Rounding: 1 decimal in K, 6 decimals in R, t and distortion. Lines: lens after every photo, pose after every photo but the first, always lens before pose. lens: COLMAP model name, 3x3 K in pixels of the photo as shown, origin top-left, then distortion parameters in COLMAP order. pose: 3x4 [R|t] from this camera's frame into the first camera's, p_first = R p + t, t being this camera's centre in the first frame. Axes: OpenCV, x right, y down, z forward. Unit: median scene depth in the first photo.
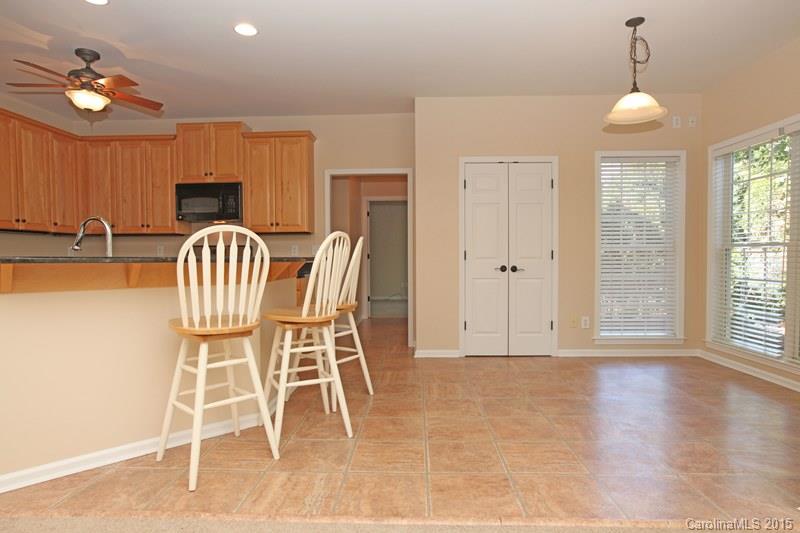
lens RADIAL K [[441.9, 0, 409.9], [0, 441.9, 269.7], [0, 0, 1]] dist [-0.003464, -0.000521]
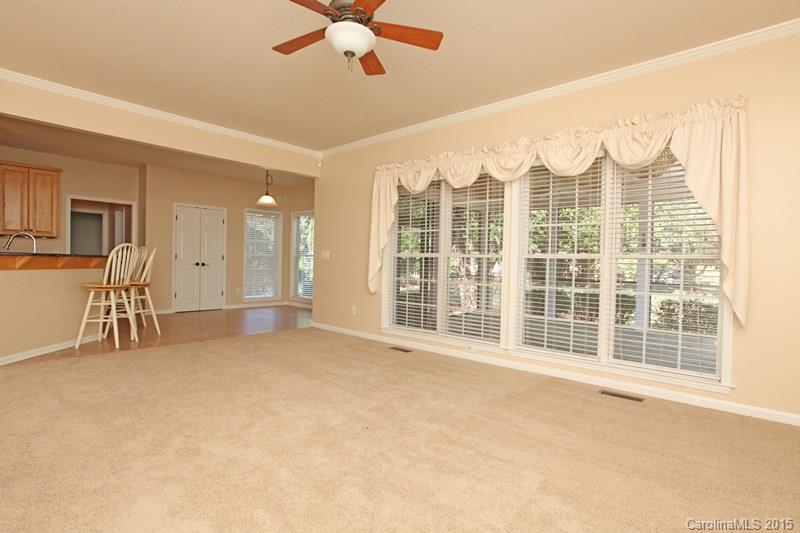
lens RADIAL K [[388.7, 0, 398.8], [0, 388.7, 268.0], [0, 0, 1]] dist [-0.028669, -0.000226]
pose [[0.645830, 0.006221, 0.763456, -0.494790], [-0.000857, 0.999972, -0.007423, 0.026000], [-0.763480, 0.004140, 0.645818, -0.720908]]
